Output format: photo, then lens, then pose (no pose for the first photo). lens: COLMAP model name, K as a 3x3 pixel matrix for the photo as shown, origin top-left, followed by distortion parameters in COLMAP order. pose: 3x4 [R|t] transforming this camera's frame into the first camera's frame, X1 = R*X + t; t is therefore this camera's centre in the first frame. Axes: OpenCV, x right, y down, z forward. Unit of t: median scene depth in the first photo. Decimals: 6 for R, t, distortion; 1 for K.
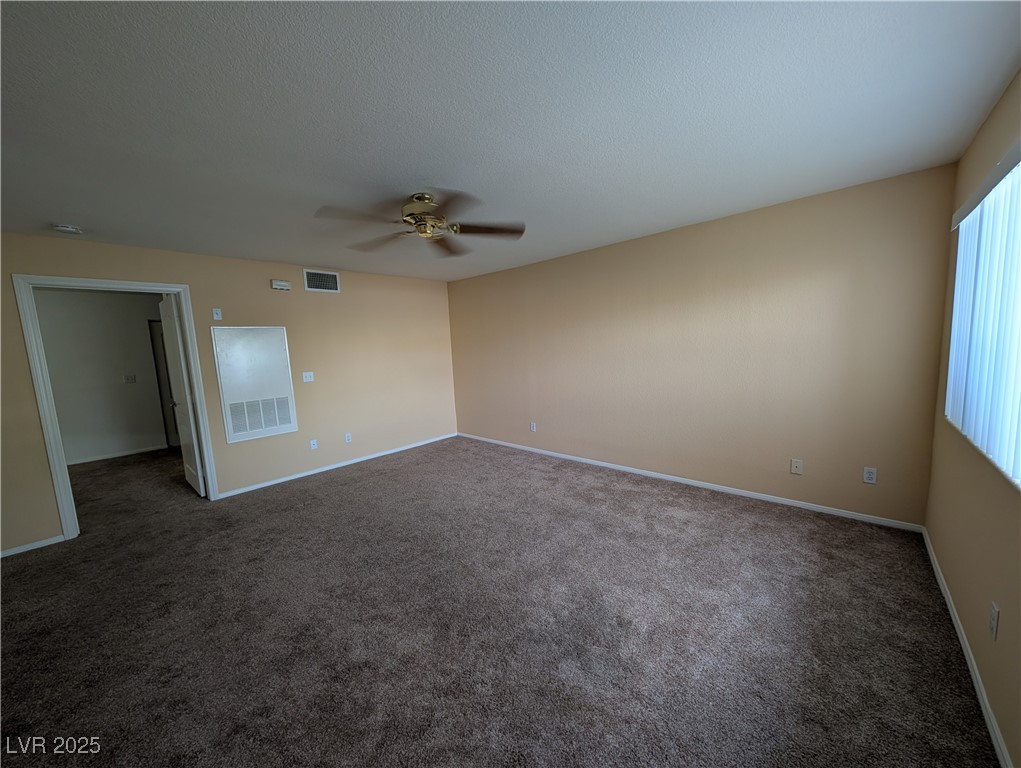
lens RADIAL K [[368.4, 0, 508.2], [0, 368.4, 384.7], [0, 0, 1]] dist [0.003348, 0.000944]
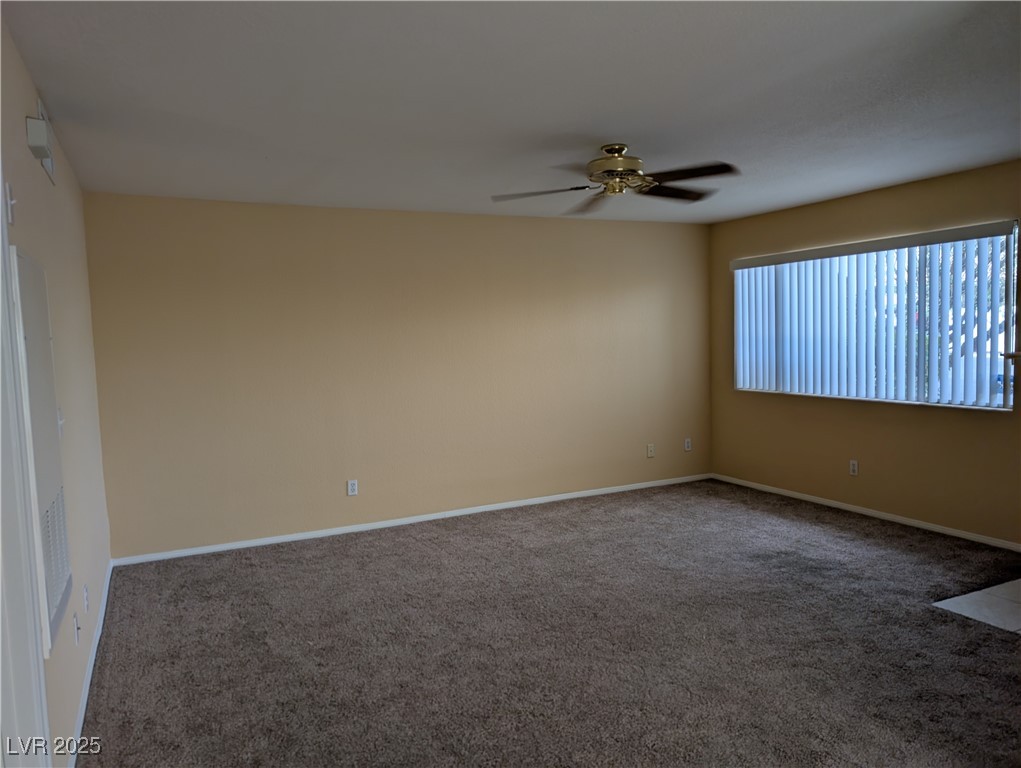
lens RADIAL K [[729.1, 0, 513.9], [0, 729.1, 383.0], [0, 0, 1]] dist [0.013787, -0.004280]
pose [[0.372936, -0.034380, 0.927220, -1.723987], [0.117314, 0.993041, -0.010364, -0.011391], [-0.920411, 0.112641, 0.374374, 0.629059]]
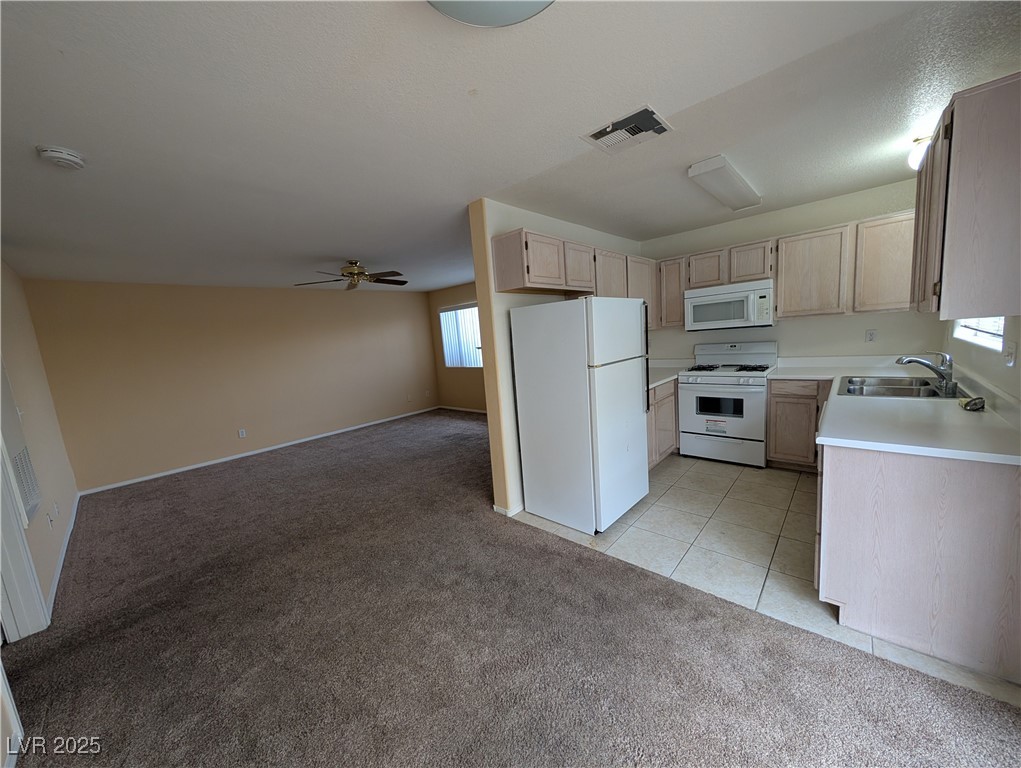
lens RADIAL K [[368.4, 0, 505.6], [0, 368.4, 384.5], [0, 0, 1]] dist [0.003348, 0.000944]
pose [[0.023027, -0.096994, 0.995019, -1.938137], [0.193052, 0.976981, 0.090768, 0.040630], [-0.980918, 0.190000, 0.041222, 0.307256]]
